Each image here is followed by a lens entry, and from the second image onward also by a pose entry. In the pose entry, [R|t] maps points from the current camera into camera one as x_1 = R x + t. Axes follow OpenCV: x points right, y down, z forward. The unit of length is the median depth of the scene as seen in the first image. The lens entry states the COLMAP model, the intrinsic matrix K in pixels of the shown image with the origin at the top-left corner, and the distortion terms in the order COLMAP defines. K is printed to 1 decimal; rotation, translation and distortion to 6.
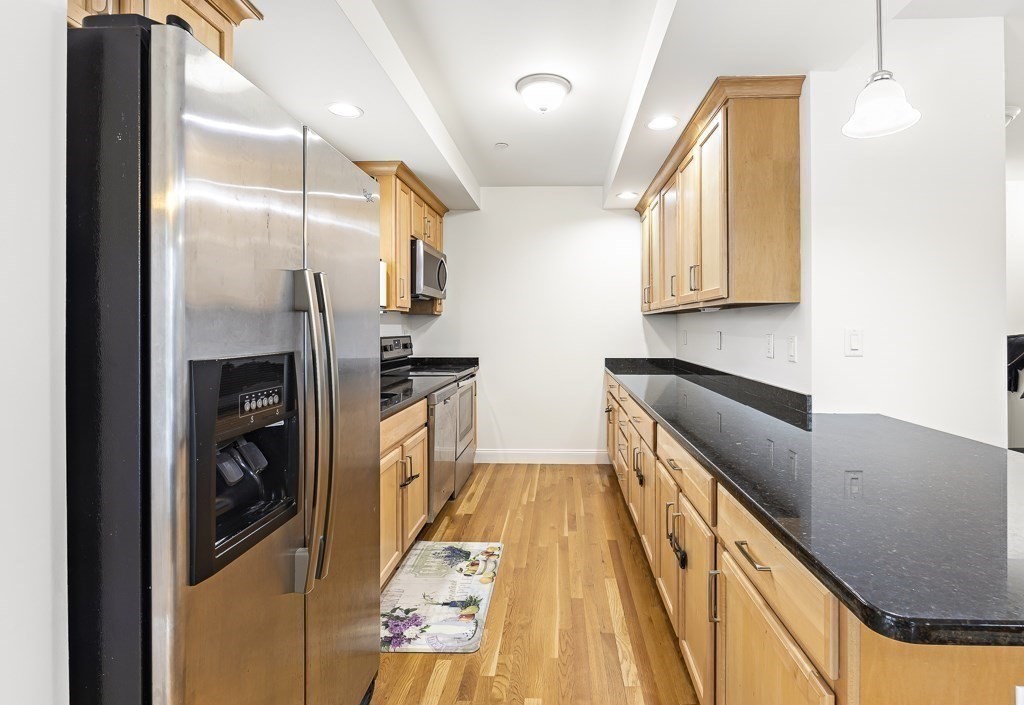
lens RADIAL K [[512.3, 0, 543.7], [0, 512.3, 324.6], [0, 0, 1]] dist [0.006742, 0.000411]
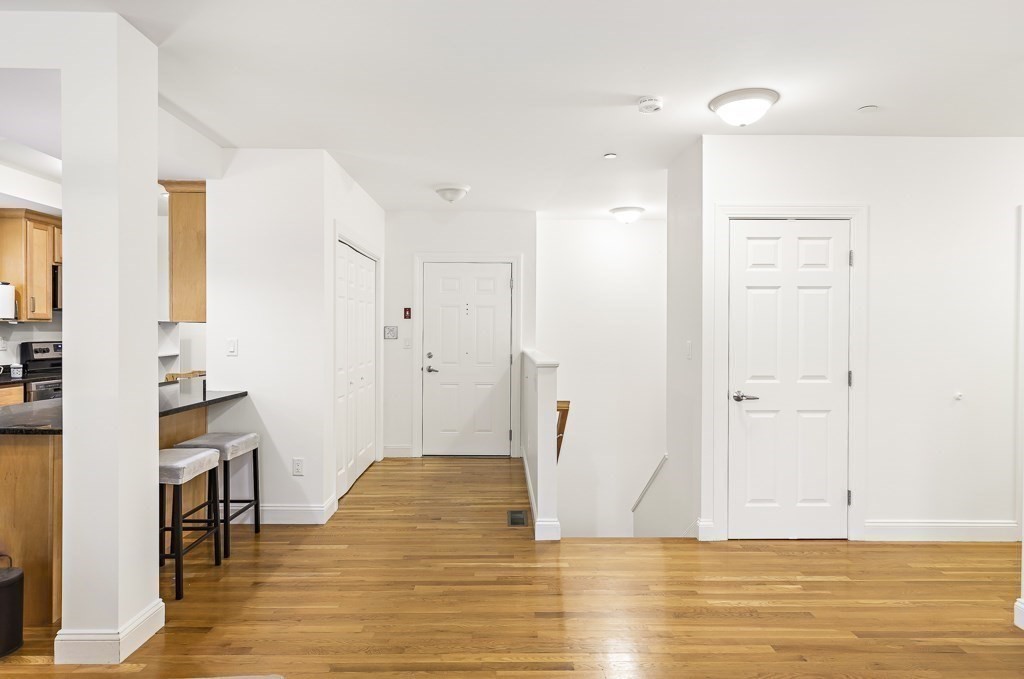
lens RADIAL K [[591.3, 0, 511.3], [0, 591.3, 336.6], [0, 0, 1]] dist [0.002861, 0.000357]
pose [[0.998689, 0.006271, 0.050812, 1.023282], [-0.006979, 0.999881, 0.013774, -0.022037], [-0.050719, -0.014111, 0.998613, -0.673286]]
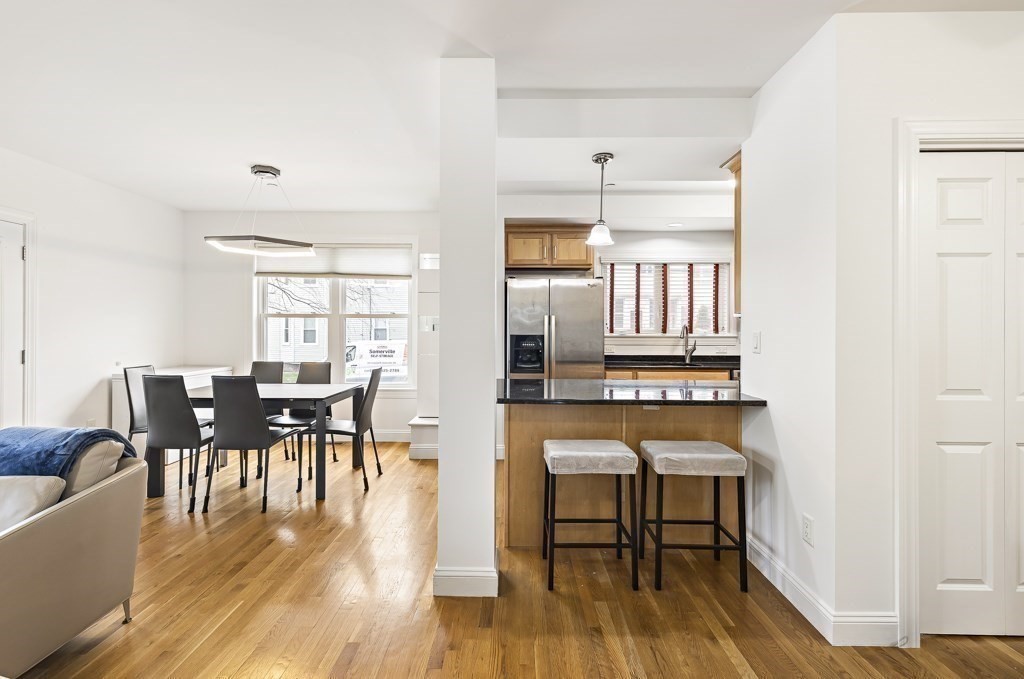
lens RADIAL K [[469.4, 0, 512.8], [0, 469.4, 341.6], [0, 0, 1]] dist [0.008227, 0.000214]
pose [[0.019700, 0.023120, -0.999539, 1.287076], [-0.004757, 0.999723, 0.023031, 0.008652], [0.999795, 0.004301, 0.019805, 0.260535]]
